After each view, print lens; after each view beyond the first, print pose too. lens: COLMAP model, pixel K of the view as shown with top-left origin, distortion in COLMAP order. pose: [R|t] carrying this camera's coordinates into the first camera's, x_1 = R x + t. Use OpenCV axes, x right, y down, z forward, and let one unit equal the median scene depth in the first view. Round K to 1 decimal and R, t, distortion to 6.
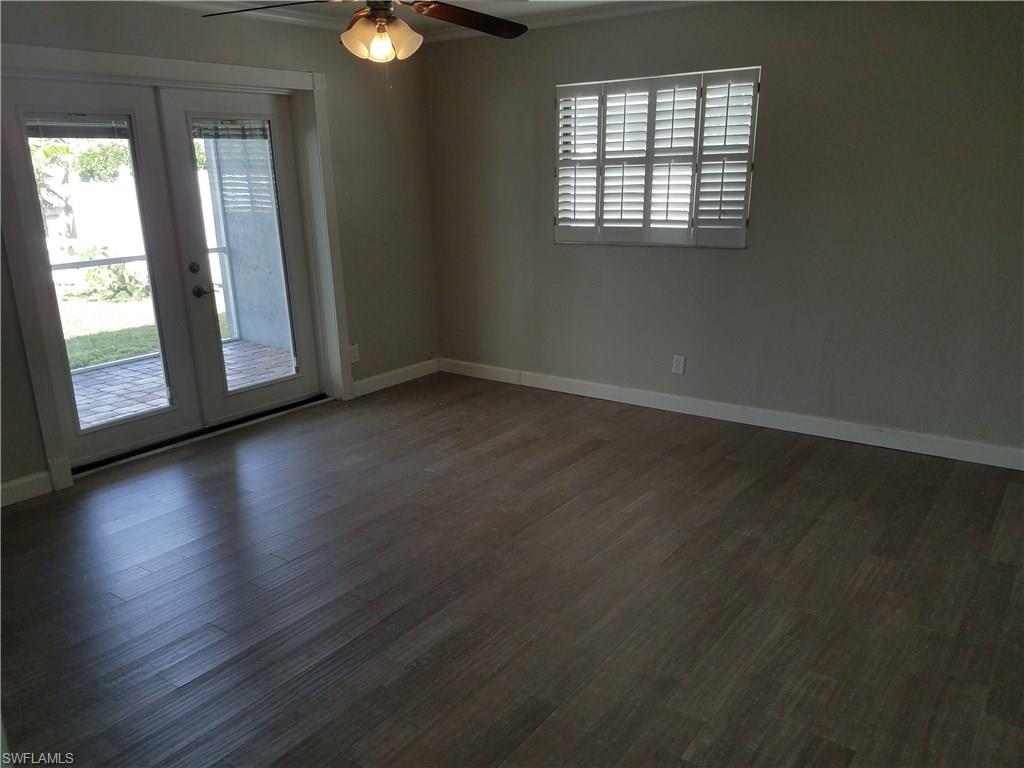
lens RADIAL K [[777.9, 0, 509.2], [0, 777.9, 402.2], [0, 0, 1]] dist [0.265868, -0.445643]
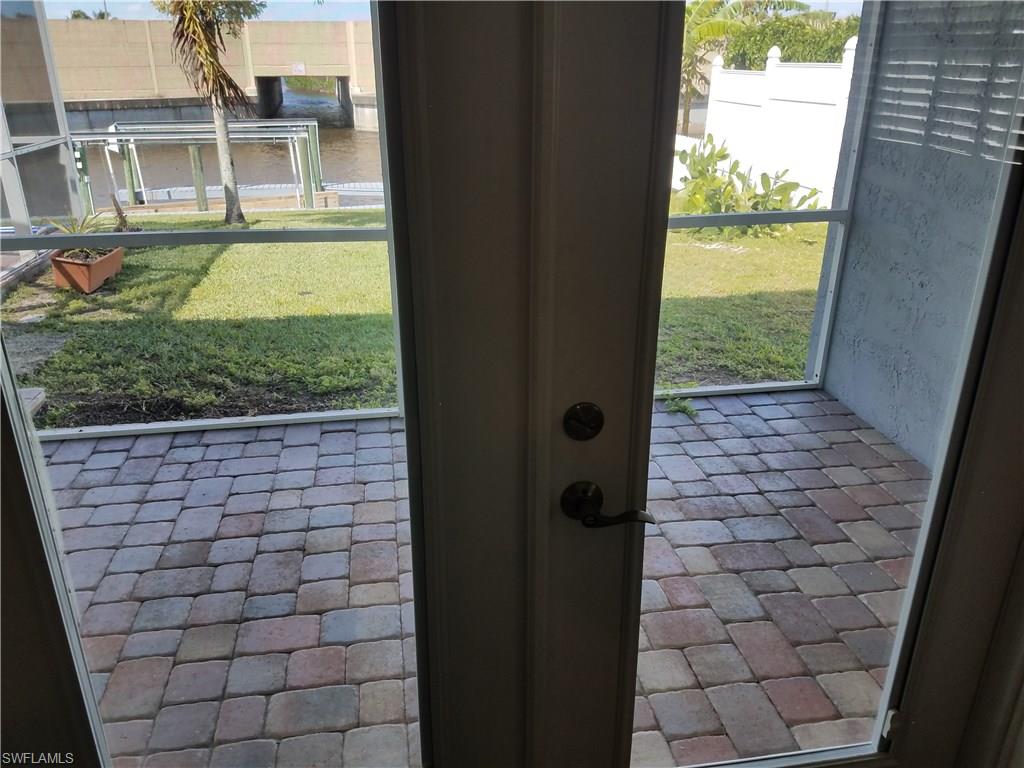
lens RADIAL K [[777.9, 0, 509.2], [0, 777.9, 402.2], [0, 0, 1]] dist [0.265868, -0.445643]
pose [[0.716923, 0.288300, -0.634747, -0.156558], [-0.208419, 0.957480, 0.199483, -0.139098], [0.665269, -0.010721, 0.746527, 0.500189]]
